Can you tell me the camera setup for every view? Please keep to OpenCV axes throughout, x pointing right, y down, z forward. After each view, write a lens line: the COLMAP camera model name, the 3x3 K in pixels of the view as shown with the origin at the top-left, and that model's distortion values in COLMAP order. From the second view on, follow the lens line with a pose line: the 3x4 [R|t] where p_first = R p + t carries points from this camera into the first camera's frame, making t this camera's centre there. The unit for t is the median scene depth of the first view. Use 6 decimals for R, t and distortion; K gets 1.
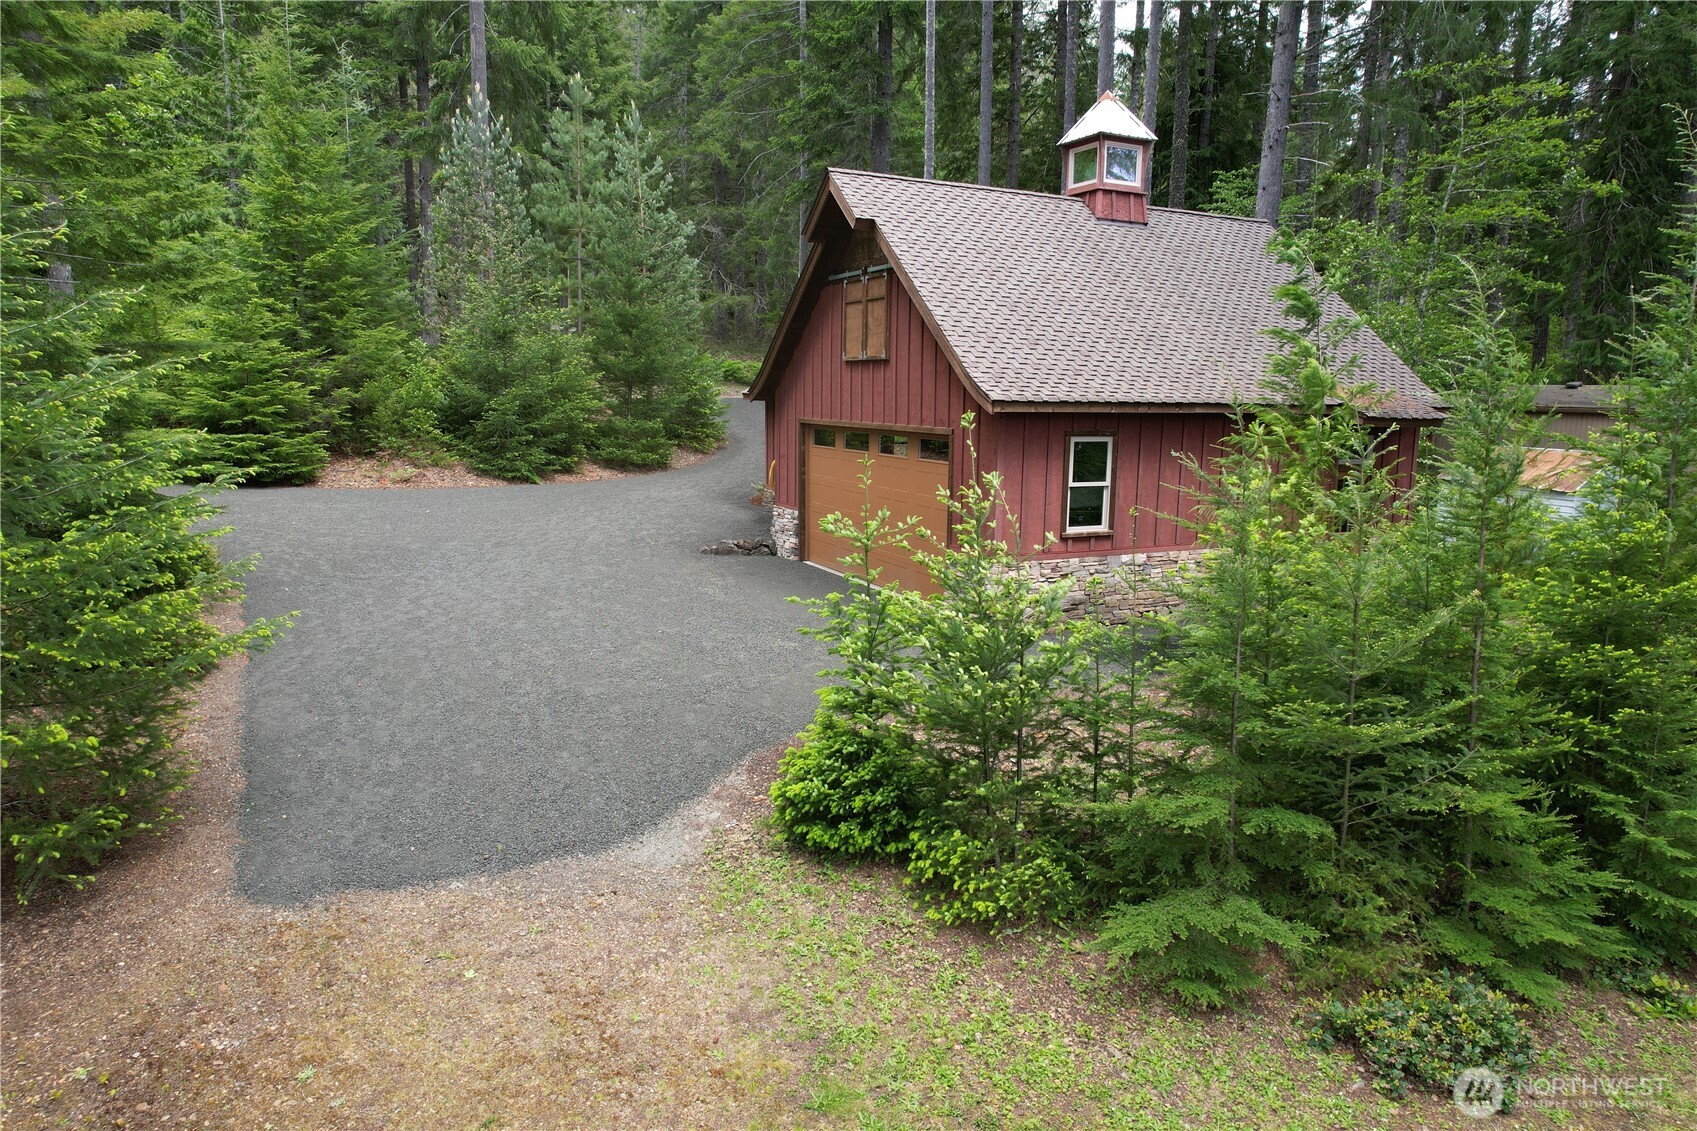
lens RADIAL K [[1069.6, 0, 852.7], [0, 1069.6, 567.9], [0, 0, 1]] dist [-0.073113, 0.055989]
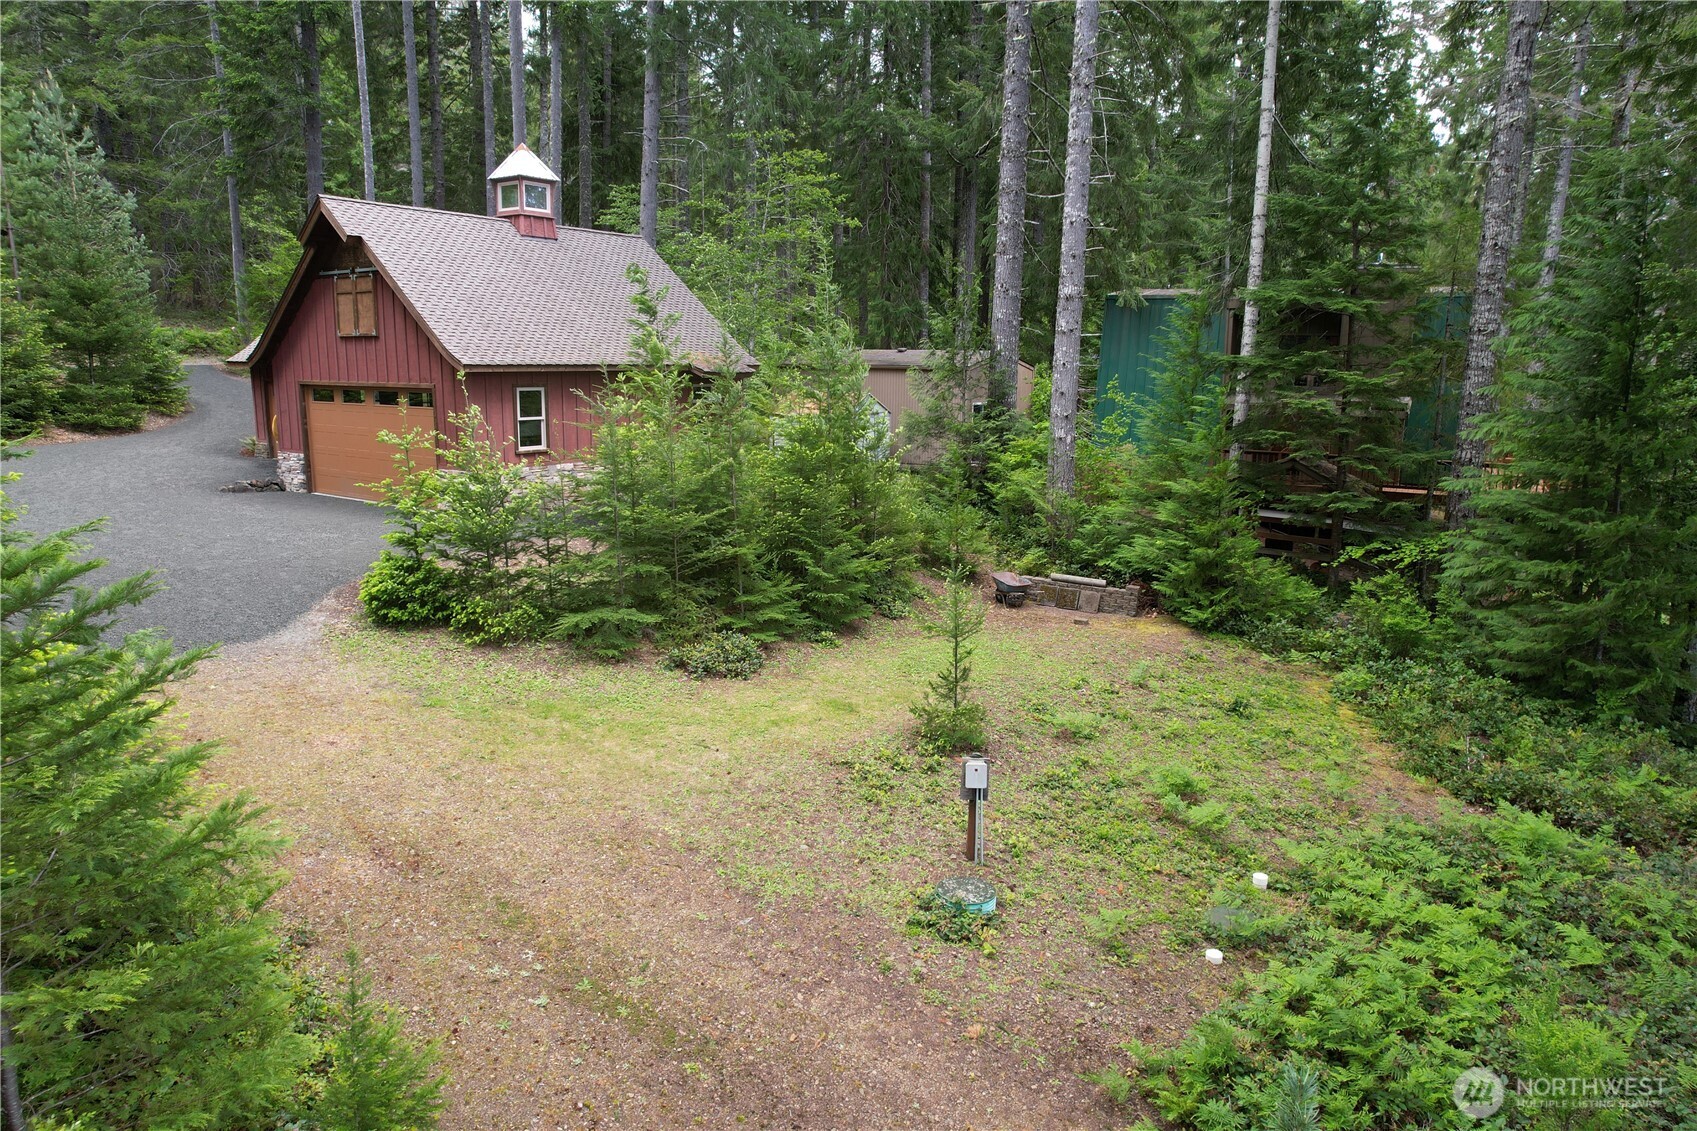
lens RADIAL K [[1069.6, 0, 852.7], [0, 1069.6, 567.9], [0, 0, 1]] dist [-0.073113, 0.055989]
pose [[0.871759, -0.095576, 0.480523, -0.125032], [0.078971, 0.995374, 0.054711, 0.085417], [-0.483529, -0.009748, 0.875274, -0.544761]]
